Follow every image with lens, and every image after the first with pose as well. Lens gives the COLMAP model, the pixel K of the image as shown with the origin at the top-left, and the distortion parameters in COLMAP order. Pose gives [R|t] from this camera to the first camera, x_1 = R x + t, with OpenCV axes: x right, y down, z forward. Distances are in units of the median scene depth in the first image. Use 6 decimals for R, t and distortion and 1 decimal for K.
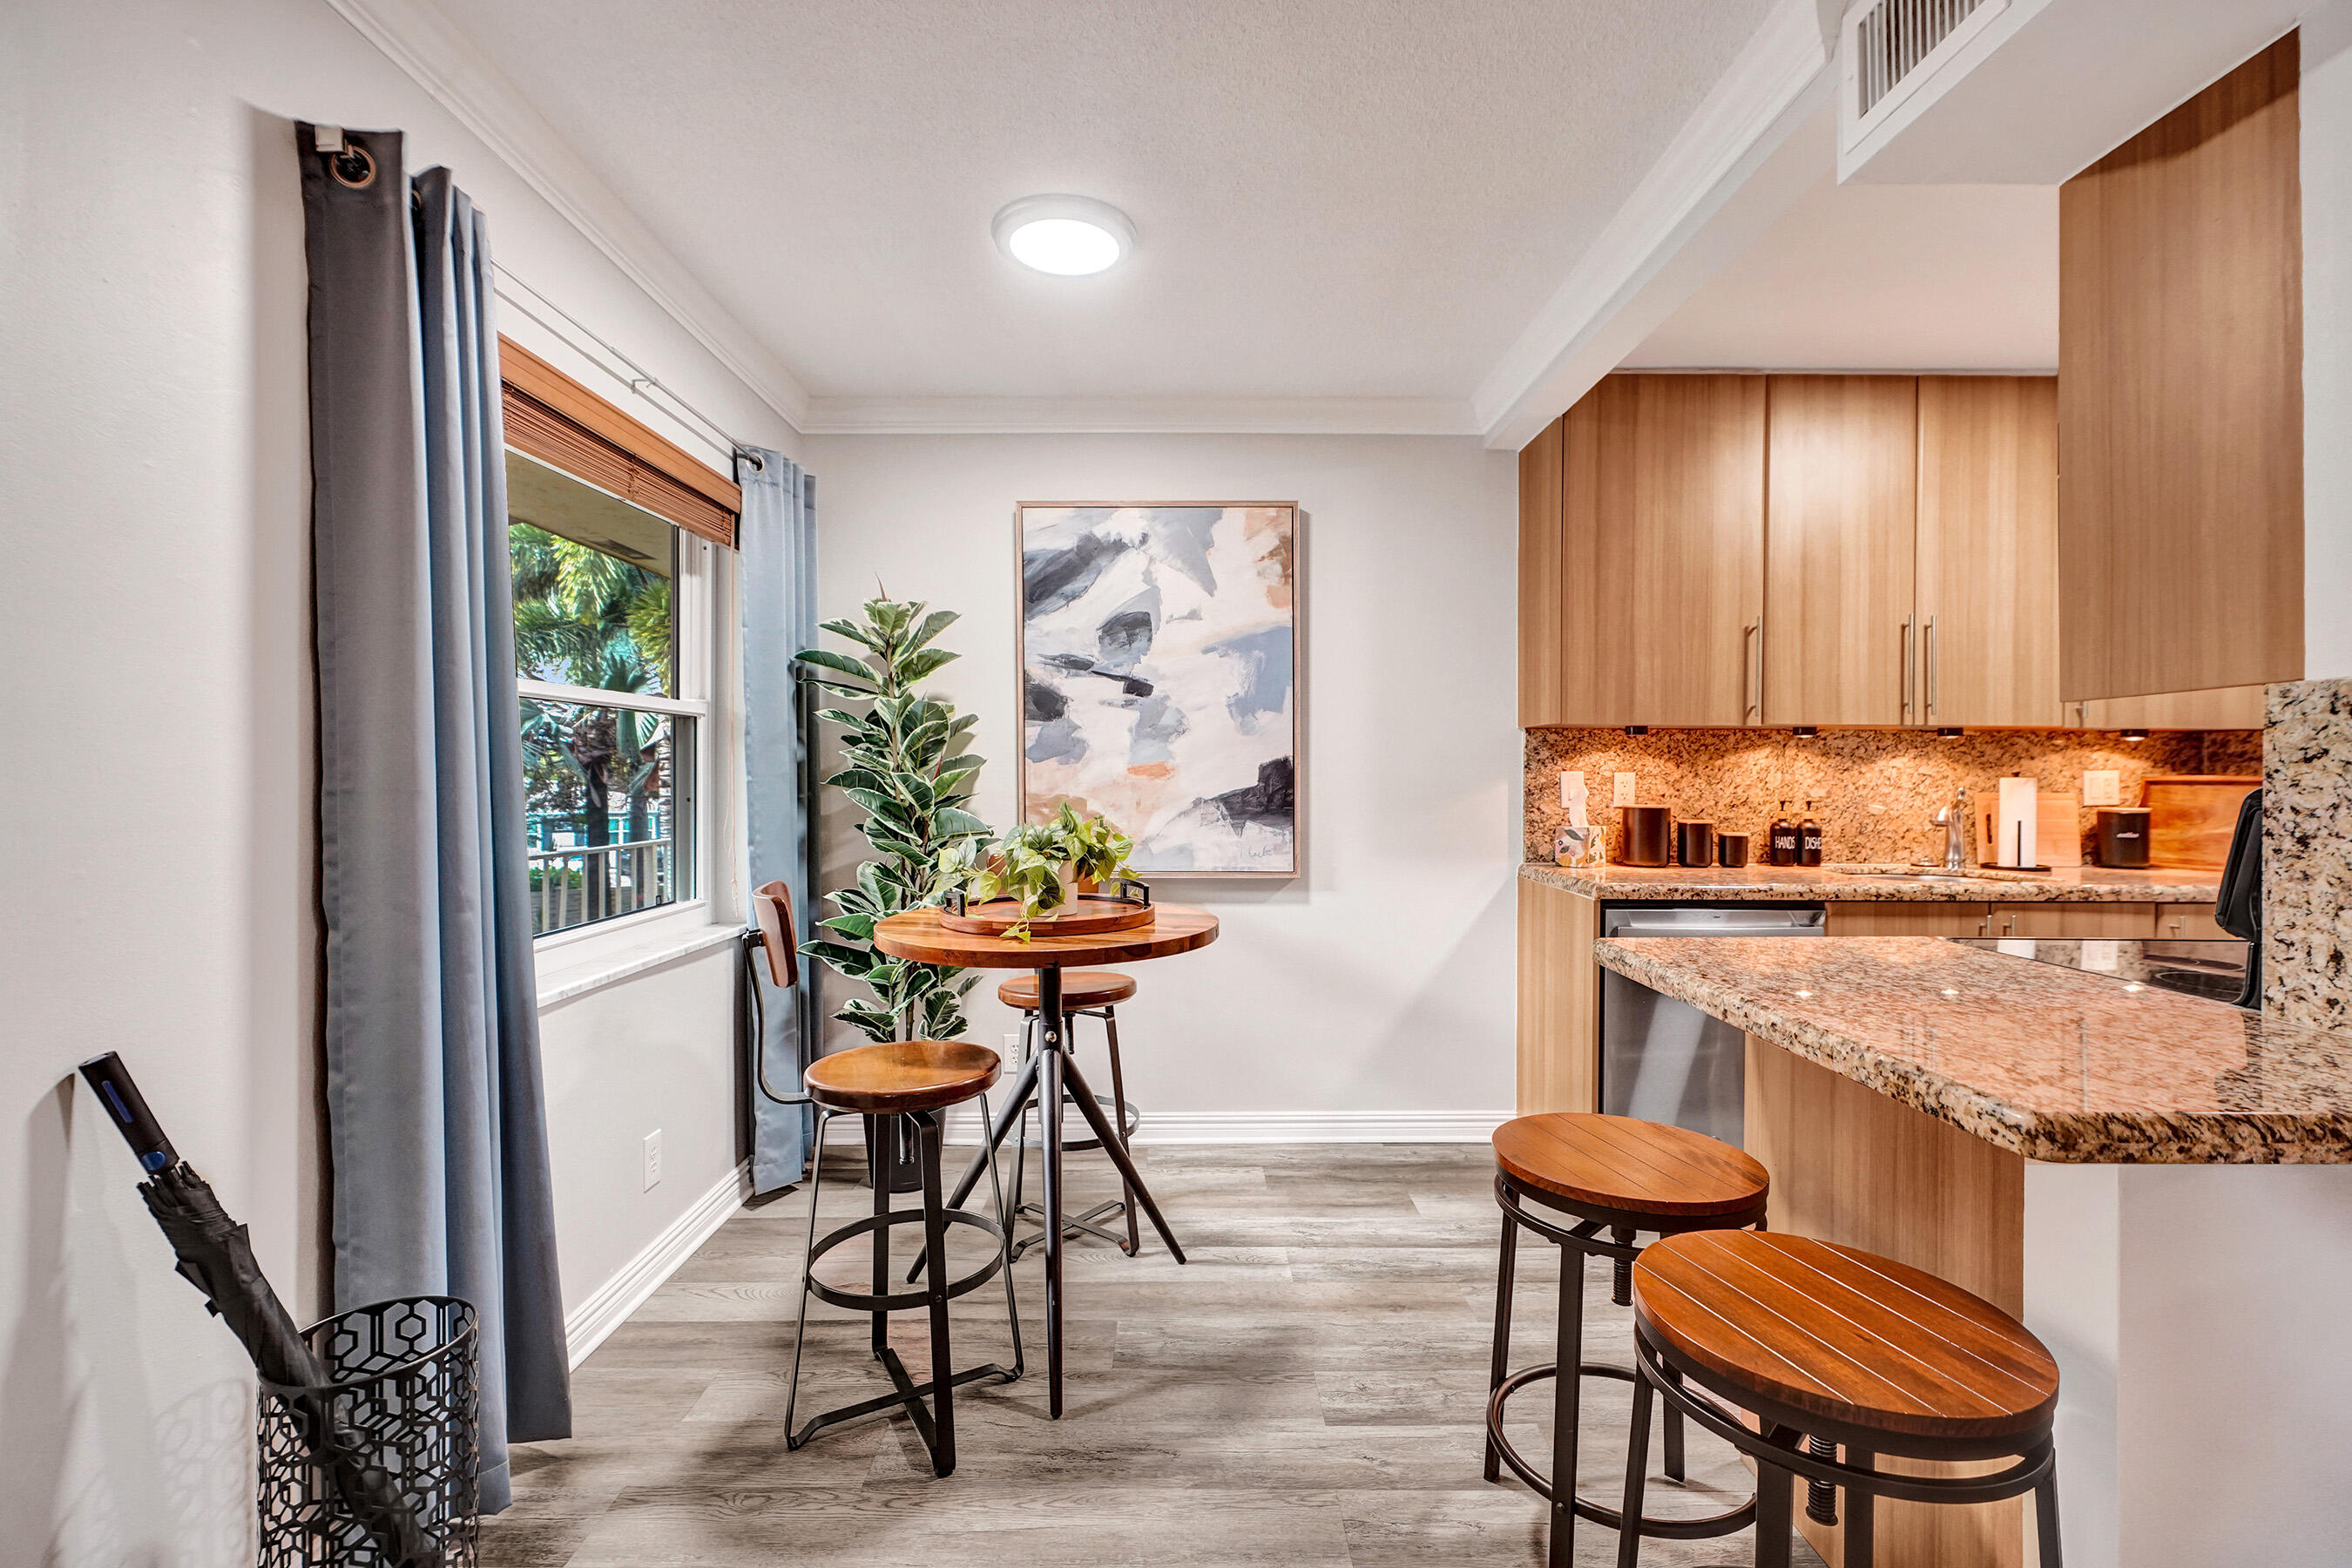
lens RADIAL K [[1048.5, 0, 1181.7], [0, 1048.5, 779.8], [0, 0, 1]] dist [-0.002024, 0.000877]
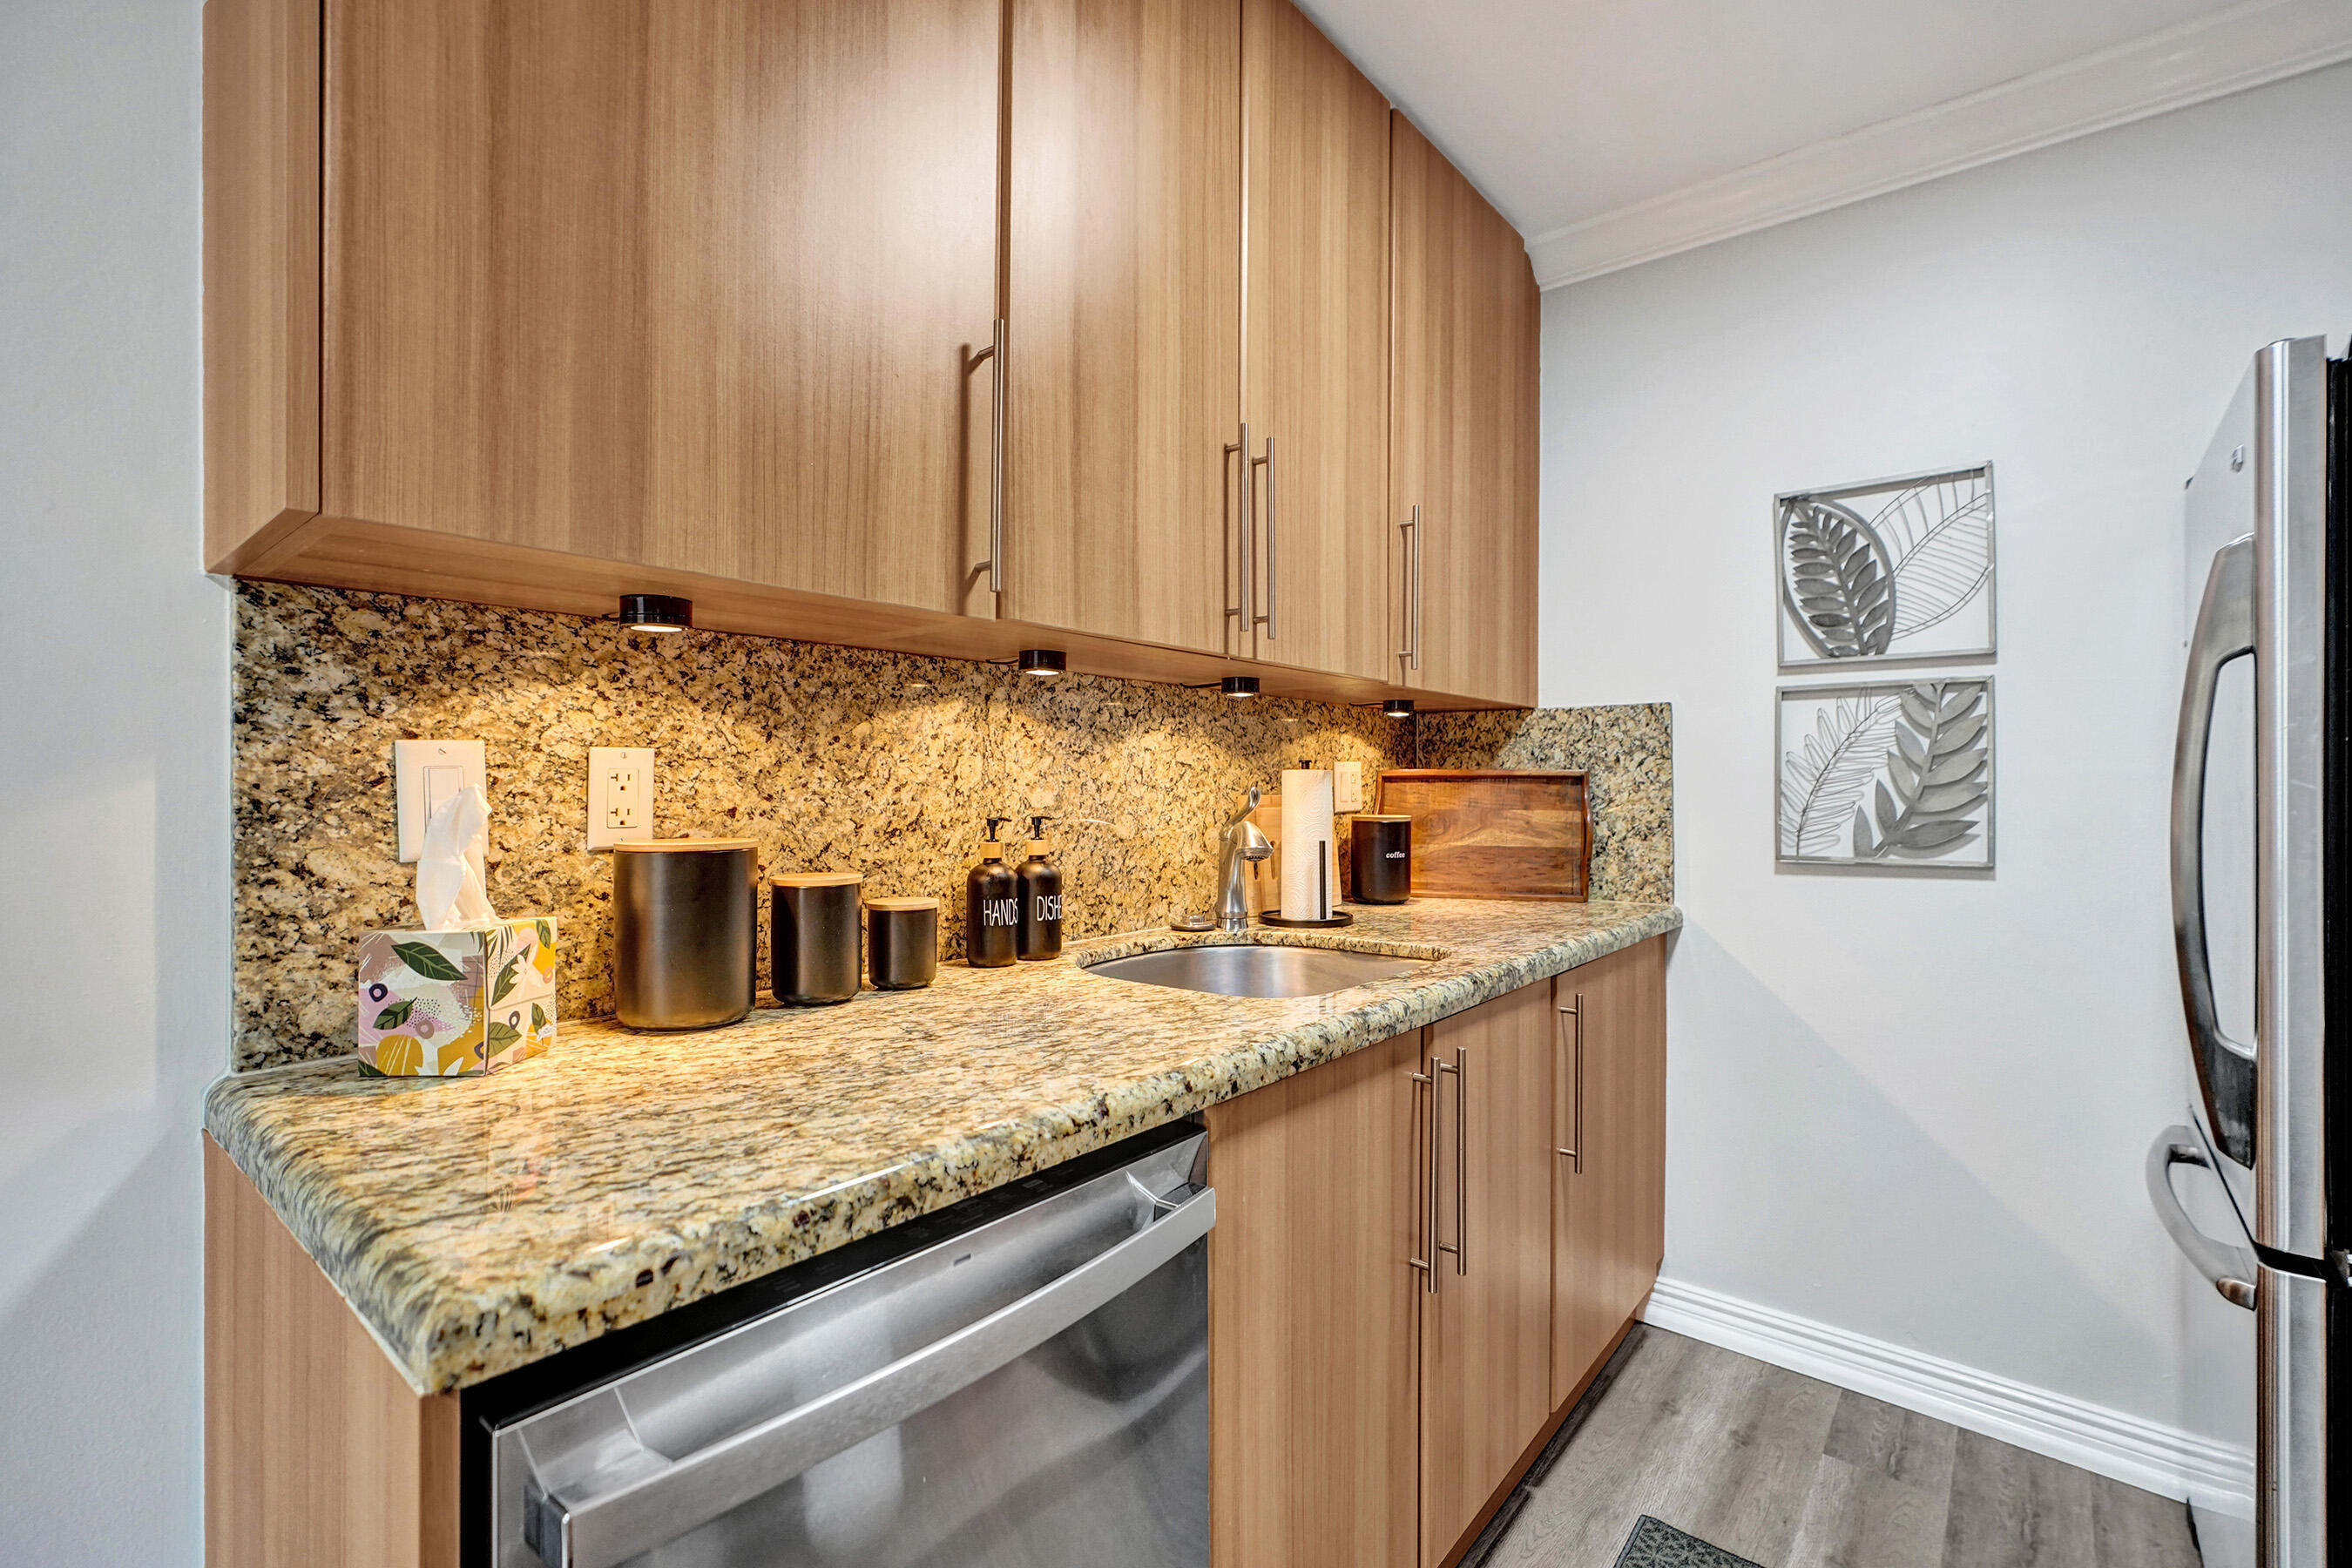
lens RADIAL K [[1048.5, 0, 1181.7], [0, 1048.5, 779.8], [0, 0, 1]] dist [-0.002024, 0.000877]
pose [[0.642596, 0.000792, 0.766205, 0.283406], [0.006114, 0.999962, -0.006161, 0.006991], [-0.766181, 0.008644, 0.642566, 0.652946]]
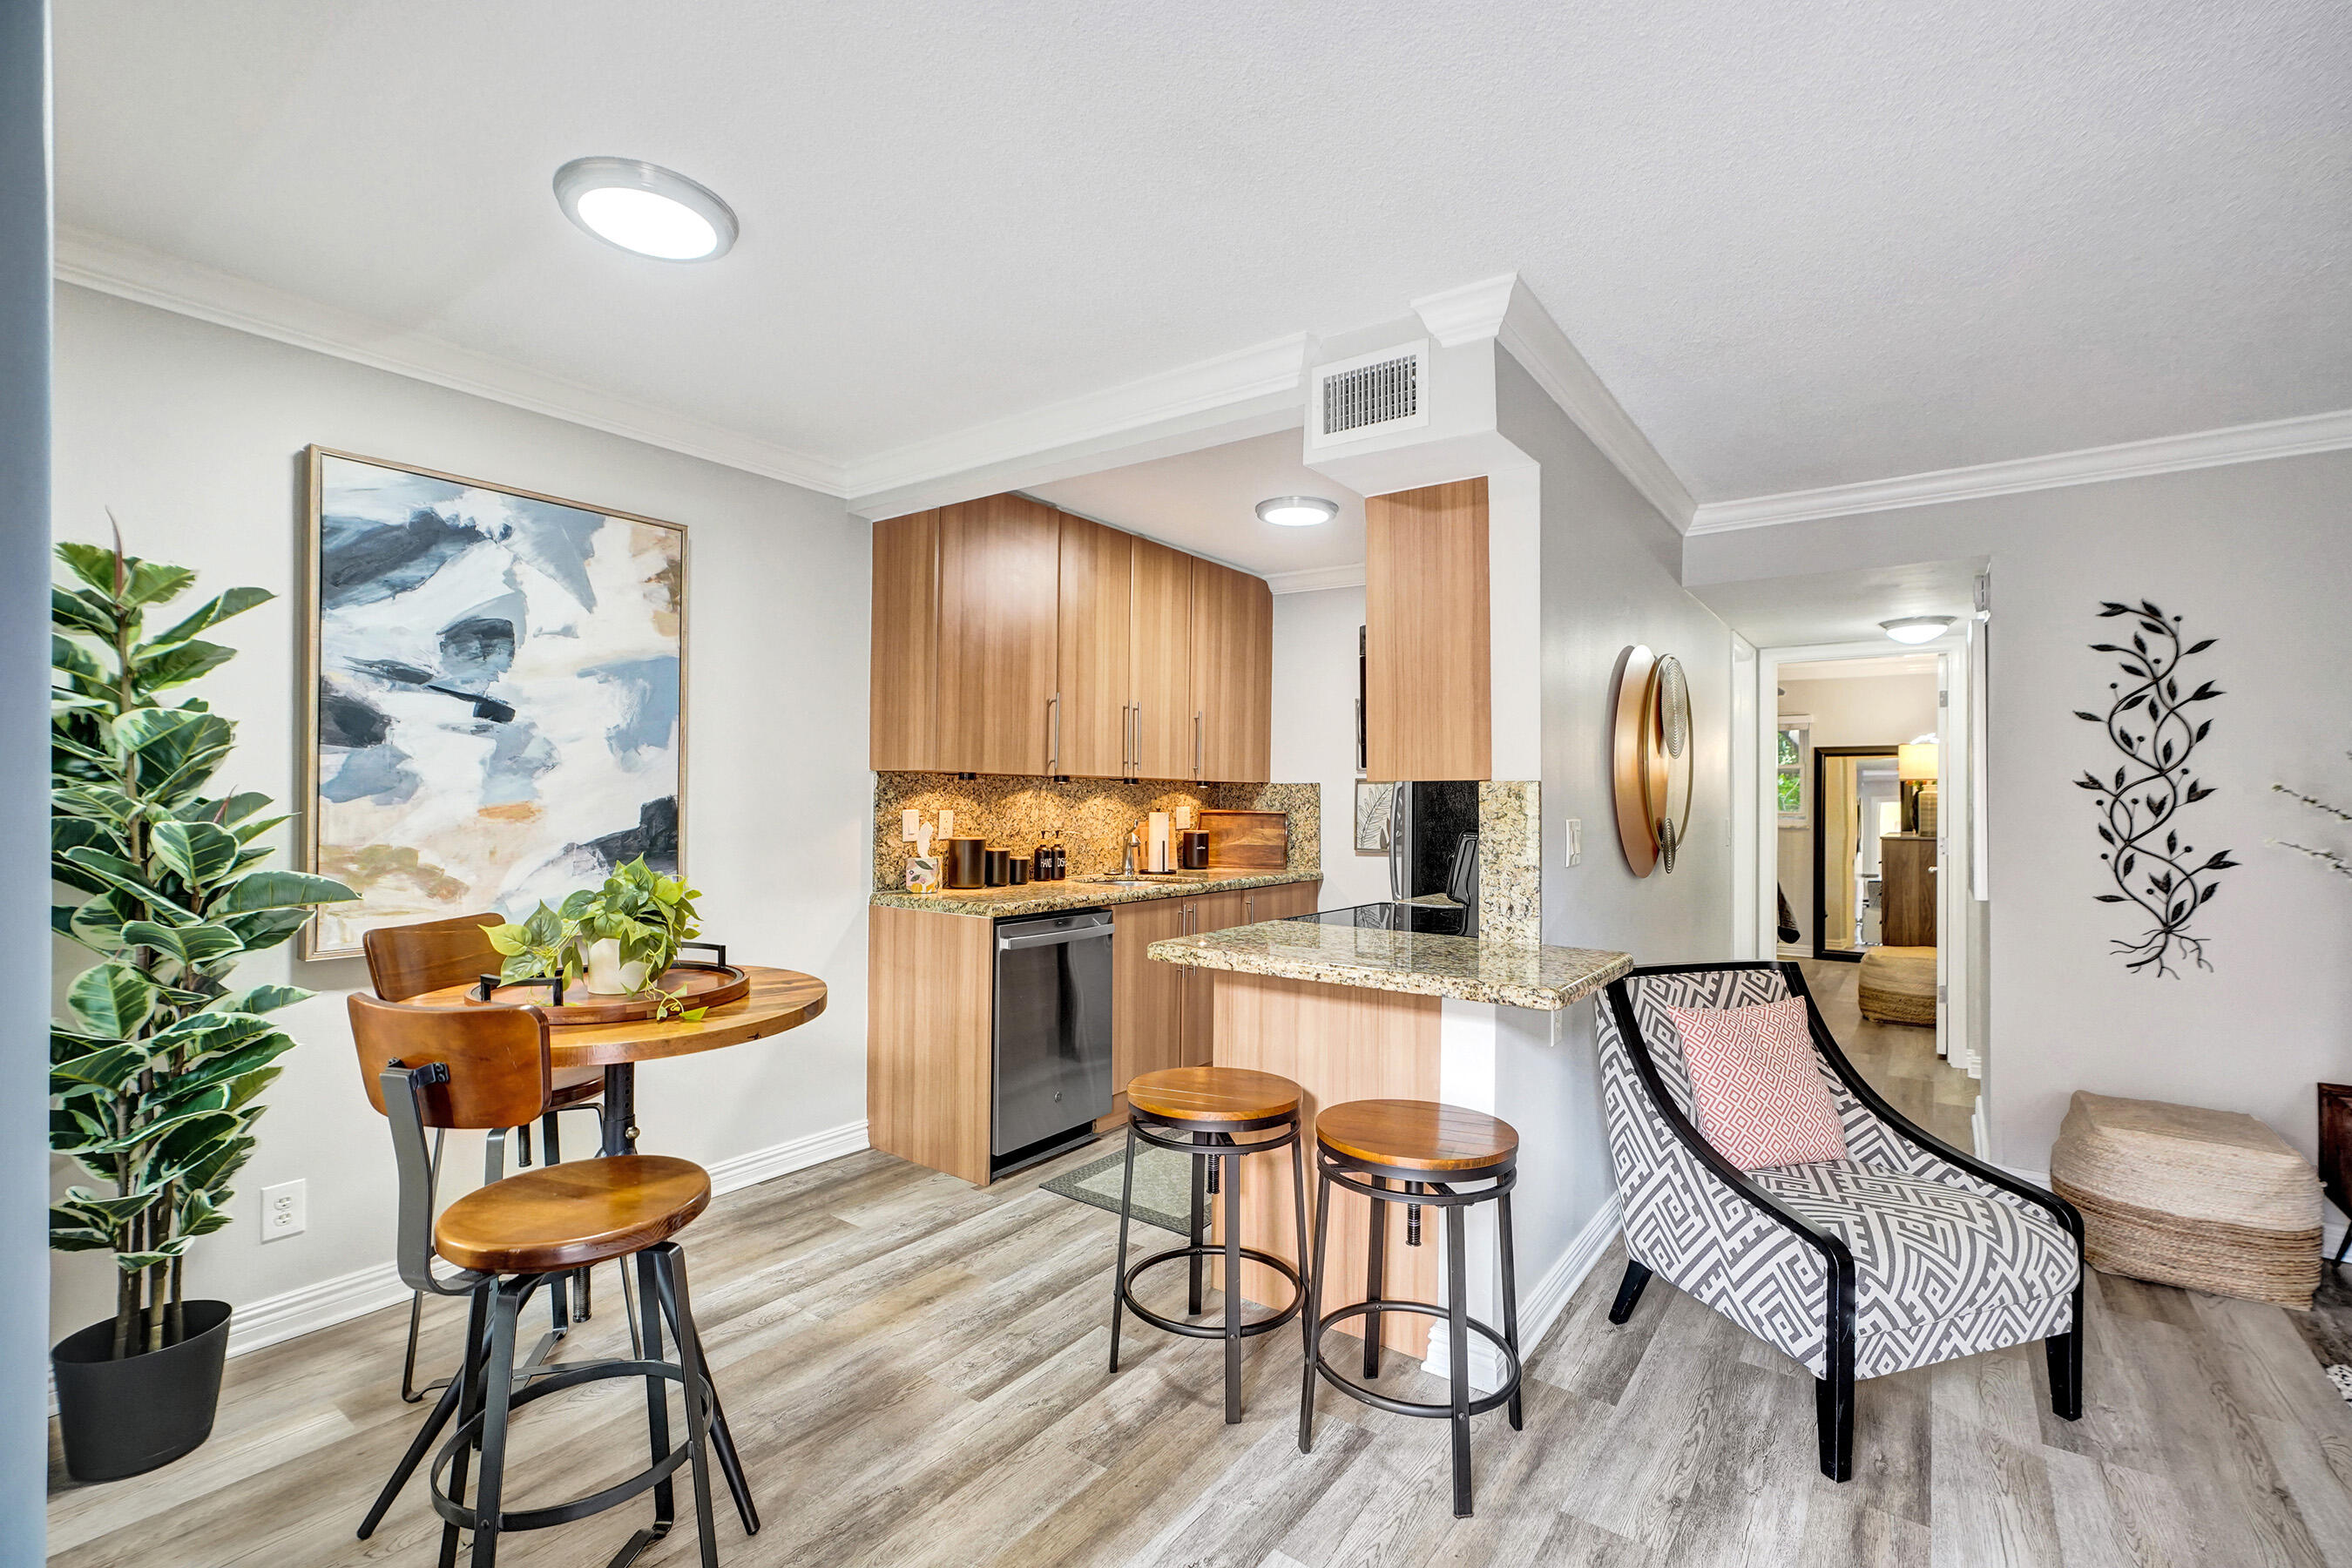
lens RADIAL K [[1029.8, 0, 1176.0], [0, 1029.8, 784.0], [0, 0, 1]] dist [-0.001218, 0.000168]
pose [[0.596674, 0.013324, 0.802373, -0.367785], [-0.002060, 0.999884, -0.015072, -0.019935], [-0.802481, 0.007340, 0.596632, 0.094271]]
